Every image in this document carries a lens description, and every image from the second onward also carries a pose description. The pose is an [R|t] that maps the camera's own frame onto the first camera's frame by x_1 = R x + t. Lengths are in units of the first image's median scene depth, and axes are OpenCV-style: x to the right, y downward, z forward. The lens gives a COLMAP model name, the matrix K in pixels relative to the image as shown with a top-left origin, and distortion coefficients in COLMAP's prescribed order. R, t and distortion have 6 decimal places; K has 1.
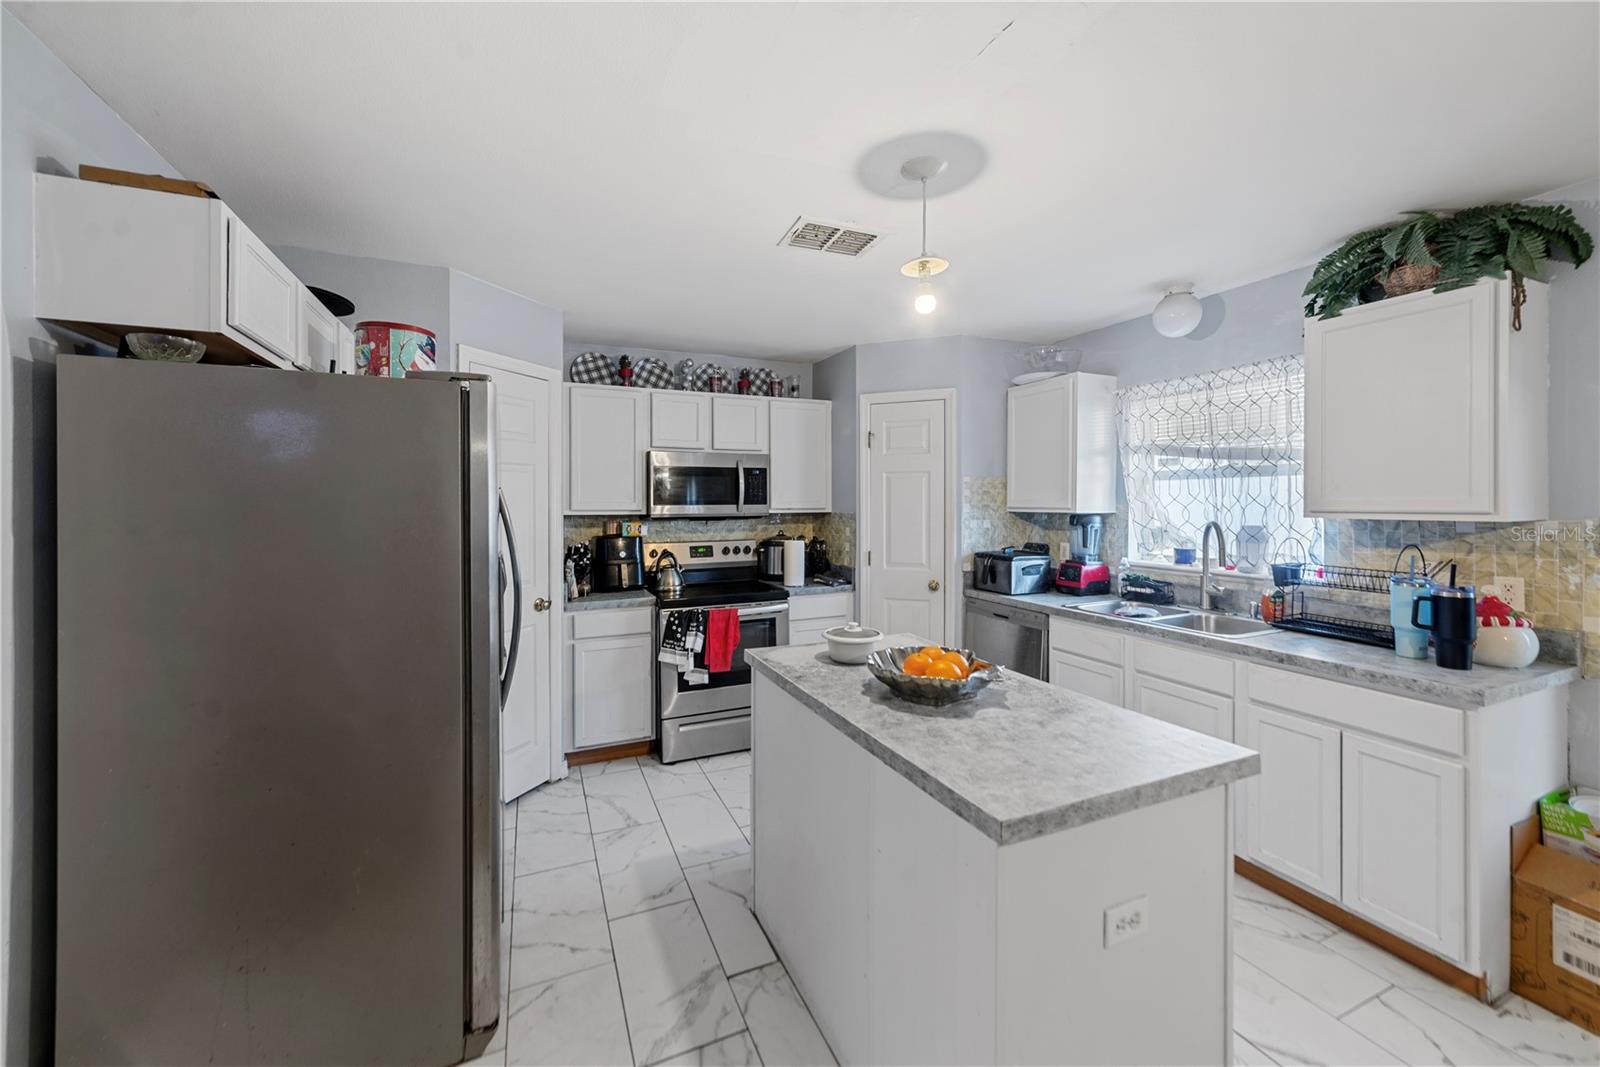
lens RADIAL K [[611.7, 0, 810.0], [0, 611.7, 499.0], [0, 0, 1]] dist [-0.005450, 0.001231]
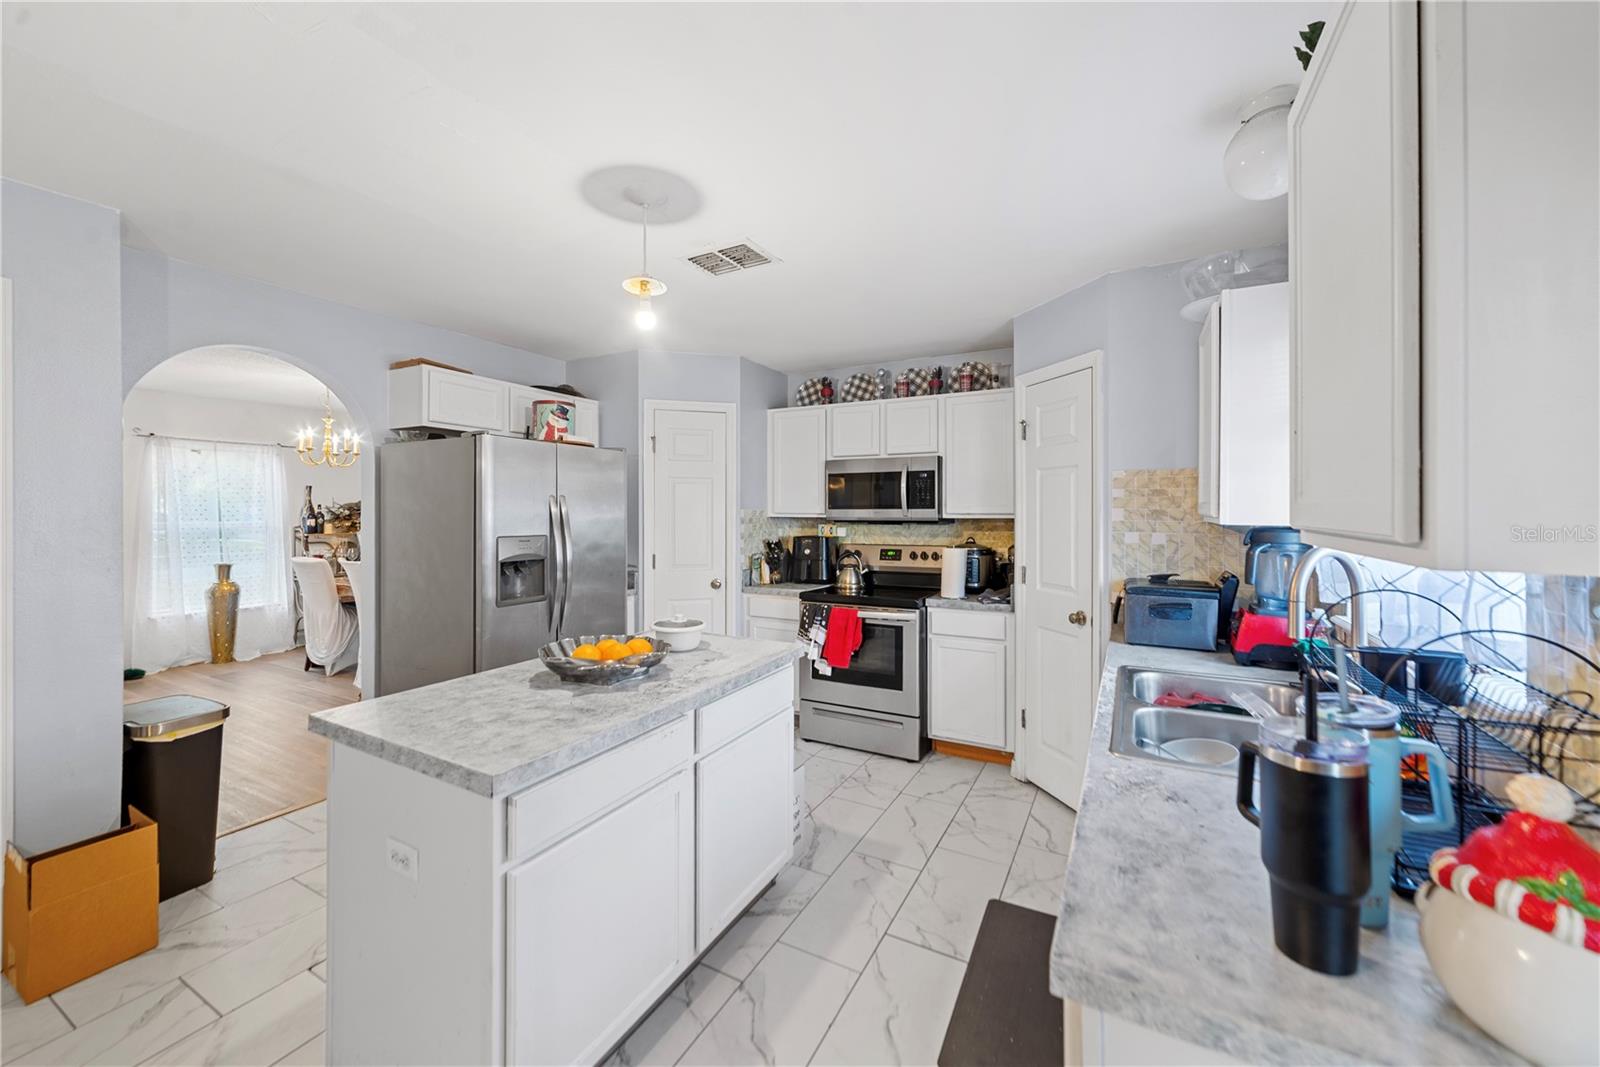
lens RADIAL K [[611.7, 0, 791.4], [0, 611.7, 501.5], [0, 0, 1]] dist [-0.005450, 0.001231]
pose [[0.613128, -0.004582, -0.789970, 0.658625], [0.000120, 0.999984, -0.005707, 0.003400], [0.789984, 0.003405, 0.613118, 0.299639]]
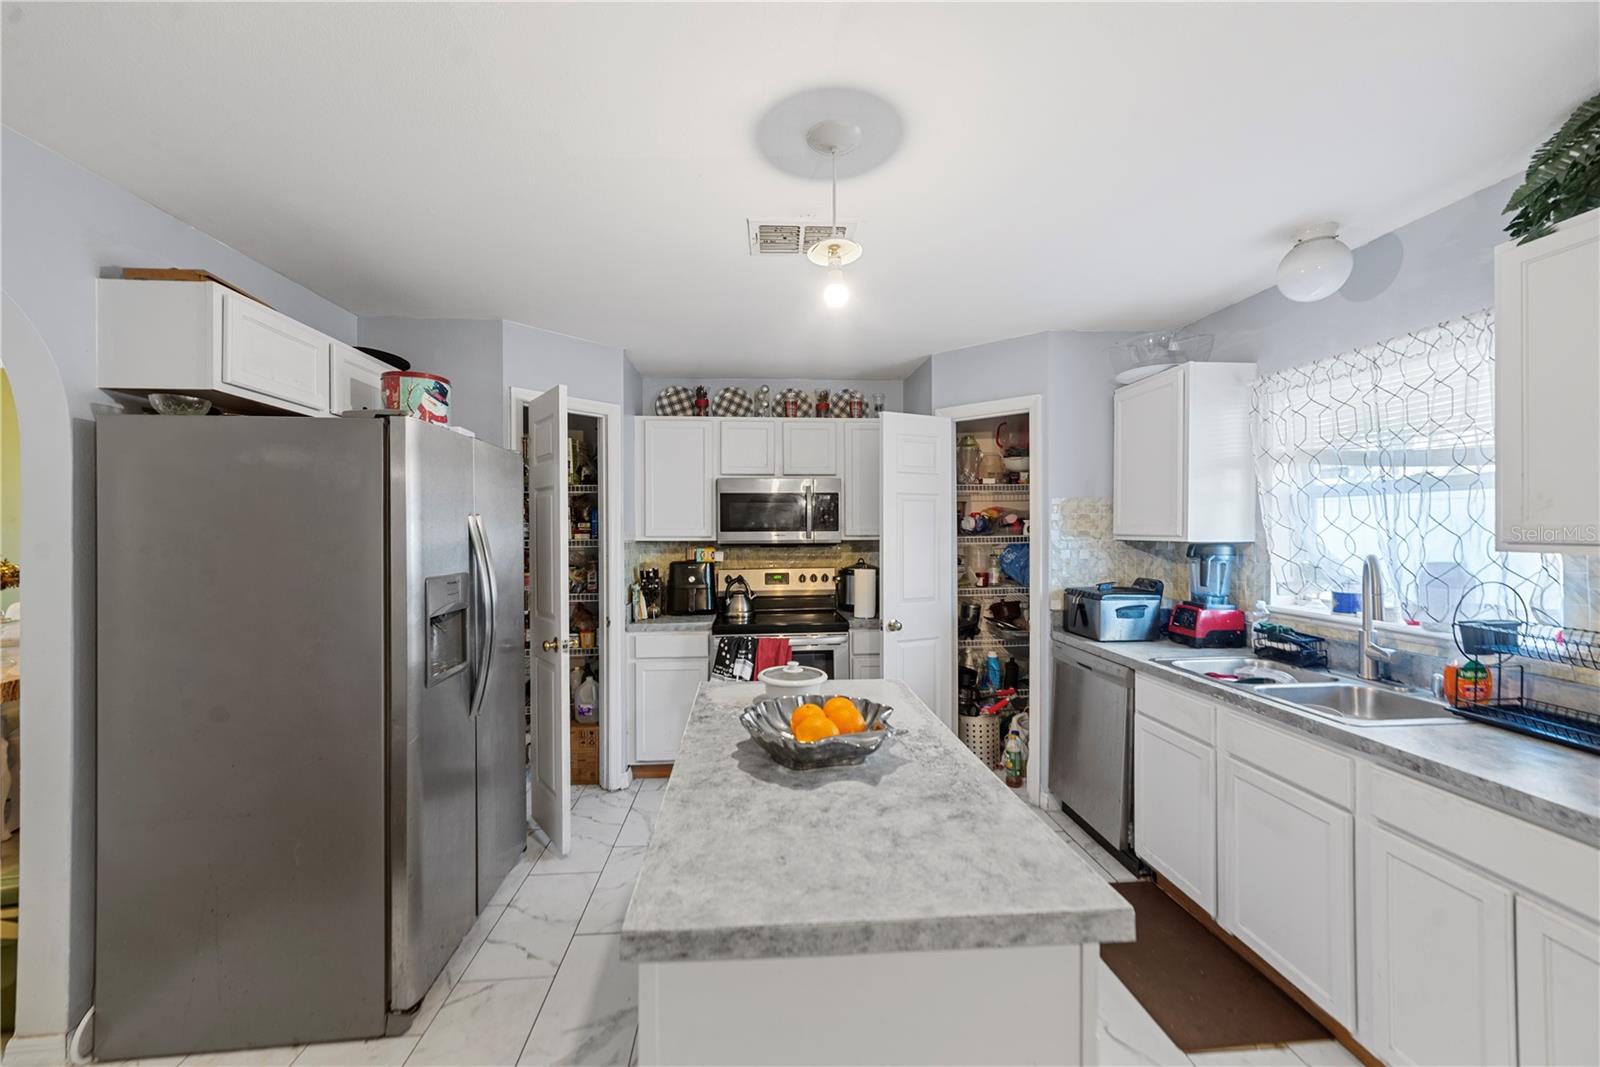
lens RADIAL K [[611.7, 0, 798.3], [0, 611.7, 524.8], [0, 0, 1]] dist [-0.005450, 0.001231]
pose [[0.942023, -0.002272, -0.335540, 0.234132], [0.001395, 0.999995, -0.002853, 0.002267], [0.335544, 0.002219, 0.942022, 0.098979]]
